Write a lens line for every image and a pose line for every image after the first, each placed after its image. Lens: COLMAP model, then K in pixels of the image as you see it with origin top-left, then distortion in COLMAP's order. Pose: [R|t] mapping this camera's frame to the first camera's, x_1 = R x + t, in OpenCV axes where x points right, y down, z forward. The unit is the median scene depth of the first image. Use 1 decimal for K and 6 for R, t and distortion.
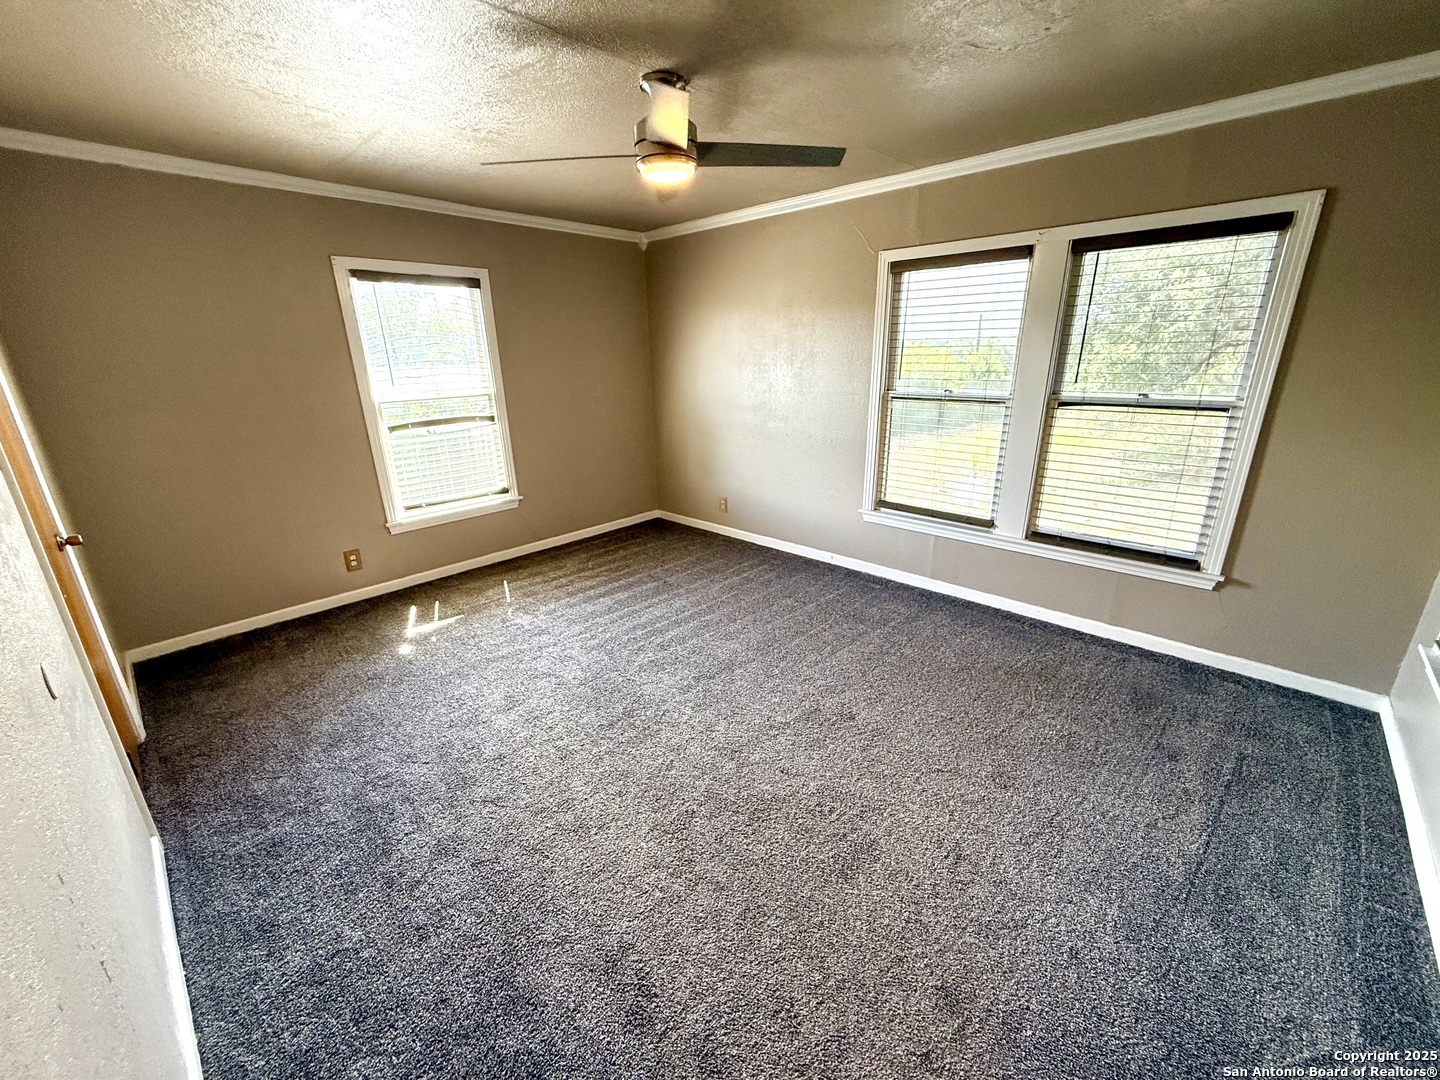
lens RADIAL K [[572.8, 0, 717.4], [0, 572.8, 539.9], [0, 0, 1]] dist [-0.001971, 0.000216]
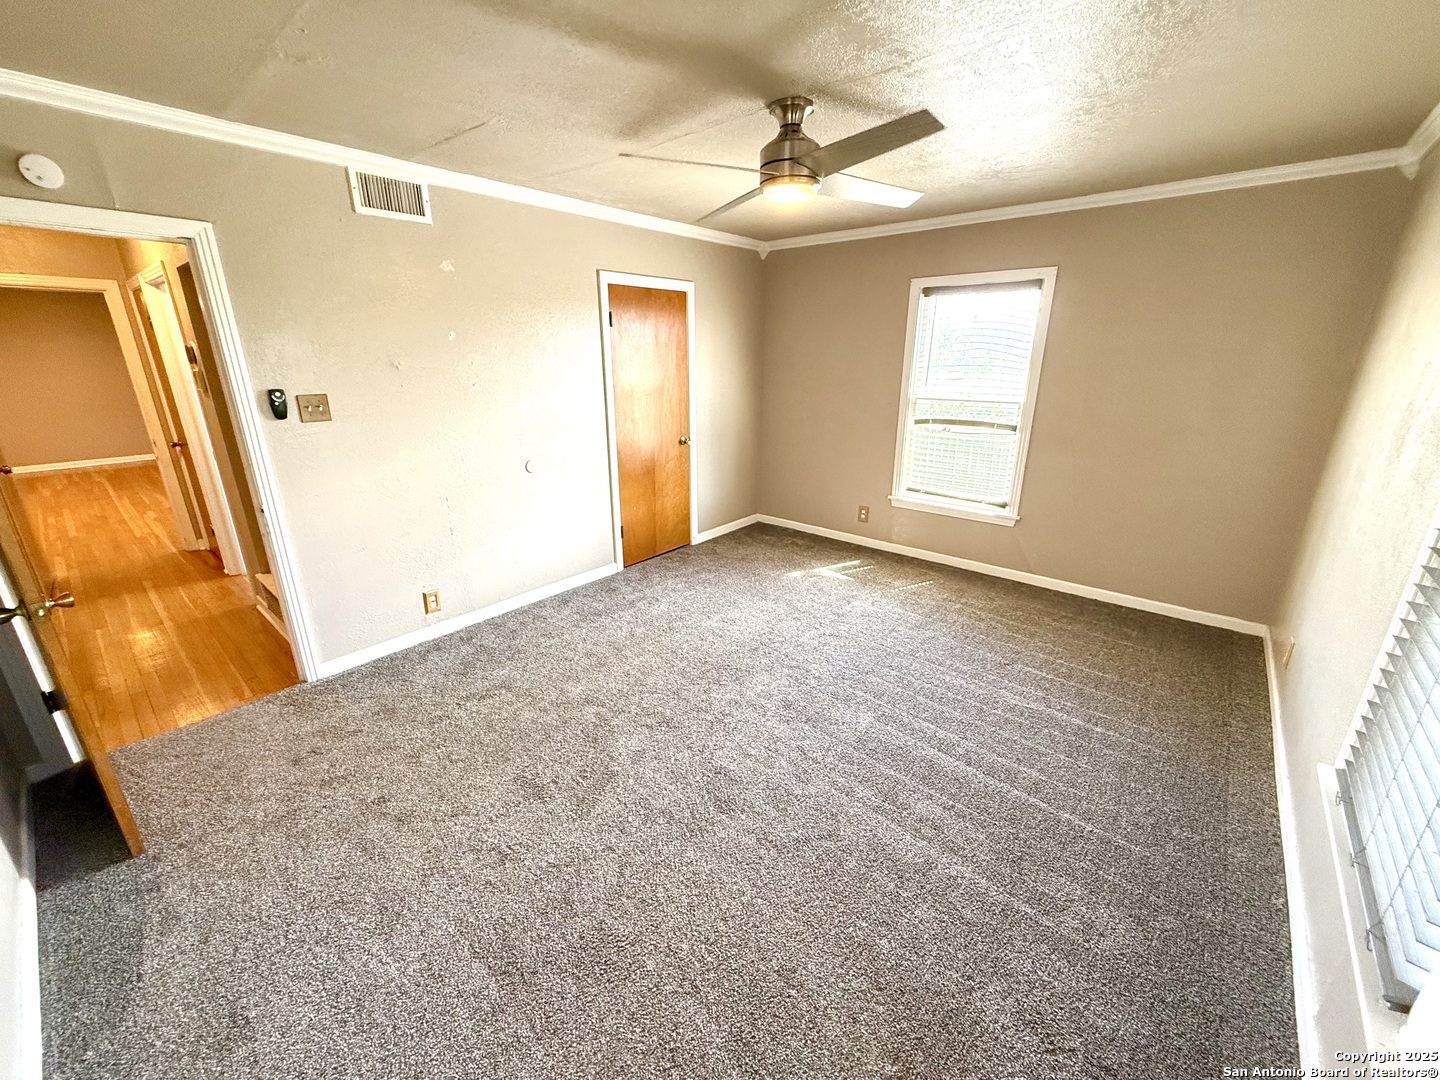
lens RADIAL K [[572.8, 0, 717.4], [0, 572.8, 539.9], [0, 0, 1]] dist [-0.001971, 0.000216]
pose [[0.046741, 0.330768, -0.942554, 0.580960], [-0.311510, 0.901356, 0.300863, -0.193832], [0.949093, 0.279552, 0.145168, 0.490964]]
